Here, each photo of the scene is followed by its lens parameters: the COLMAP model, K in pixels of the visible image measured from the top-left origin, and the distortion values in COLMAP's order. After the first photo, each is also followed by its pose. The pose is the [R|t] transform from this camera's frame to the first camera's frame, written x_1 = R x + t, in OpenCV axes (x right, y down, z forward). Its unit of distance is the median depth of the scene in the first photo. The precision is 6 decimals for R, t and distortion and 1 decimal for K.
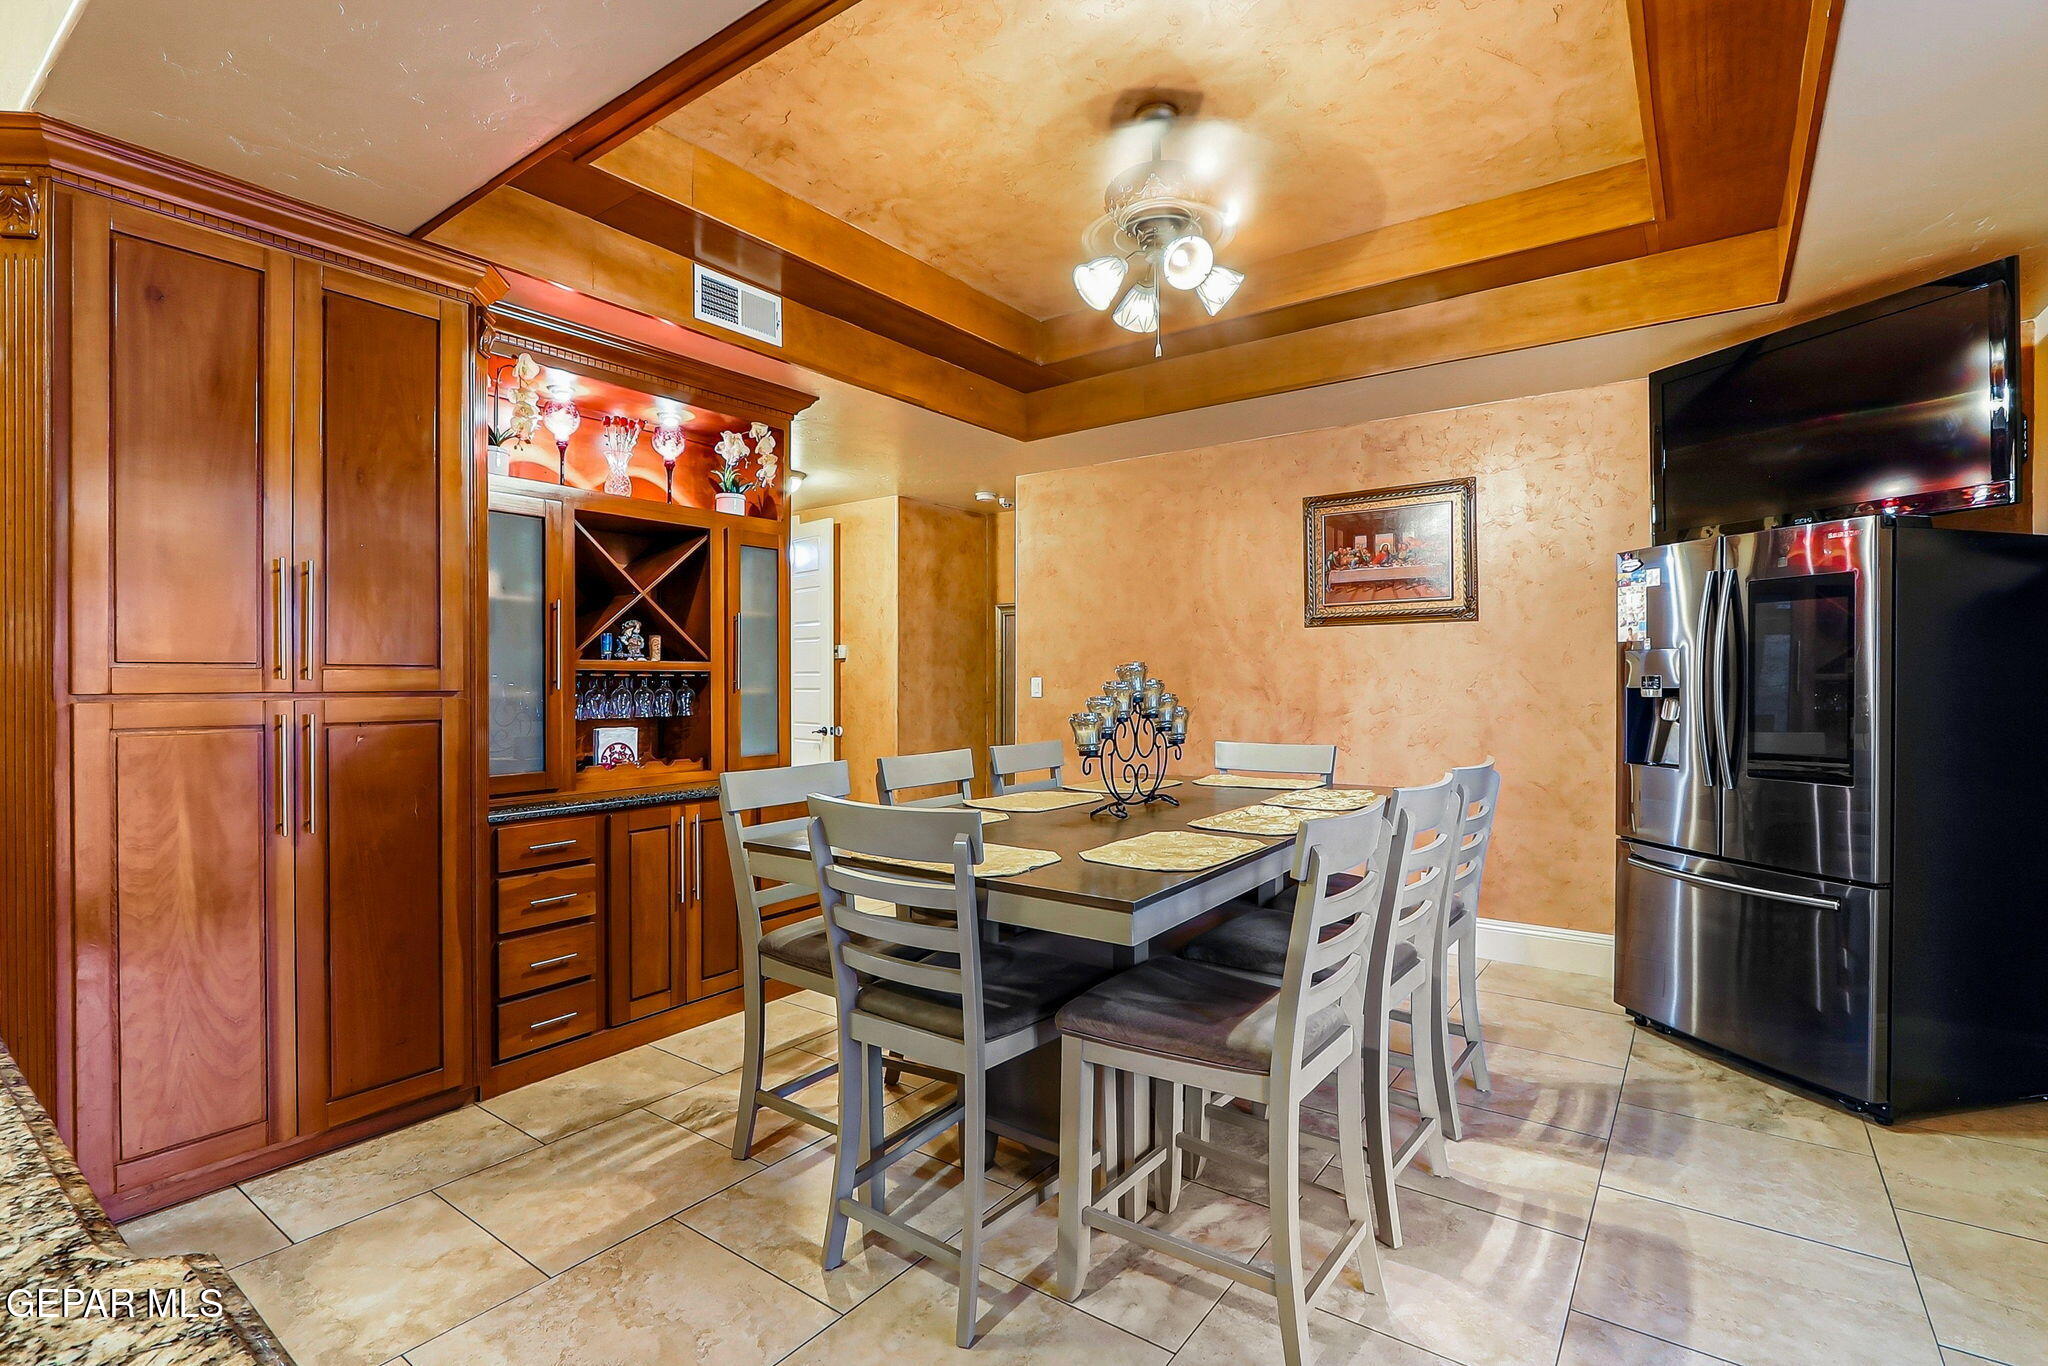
lens RADIAL K [[952.2, 0, 1010.4], [0, 952.2, 687.6], [0, 0, 1]] dist [-0.007768, 0.000687]
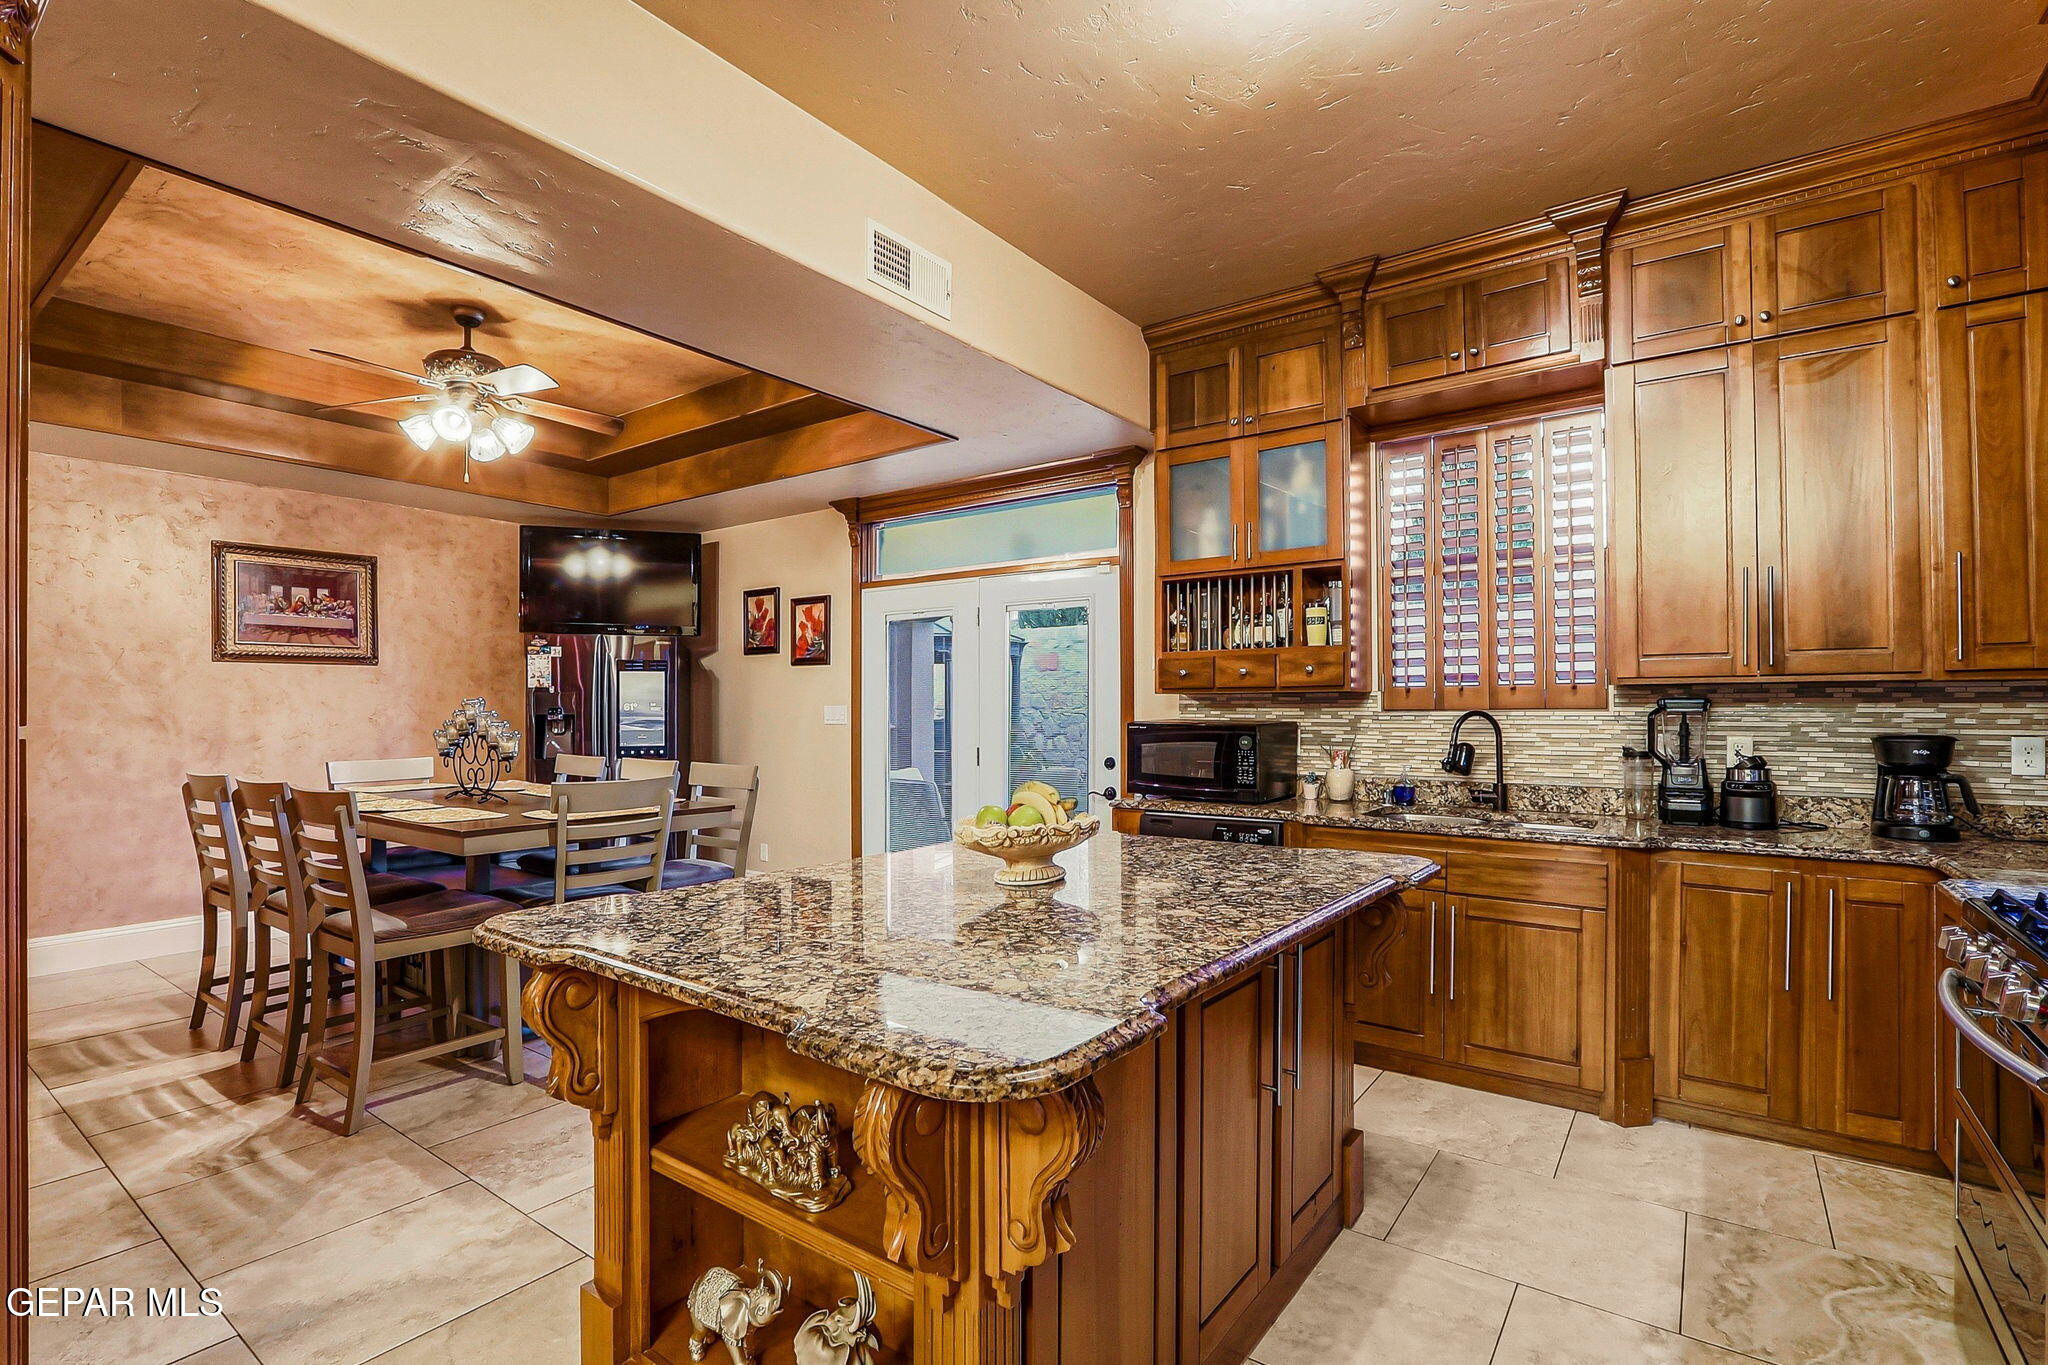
lens RADIAL K [[952.2, 0, 1010.4], [0, 952.2, 687.1], [0, 0, 1]] dist [-0.007768, 0.000687]
pose [[0.004265, 0.018299, 0.999823, -0.771992], [0.008436, 0.999796, -0.018335, -0.008072], [-0.999955, 0.008512, 0.004110, 0.106095]]
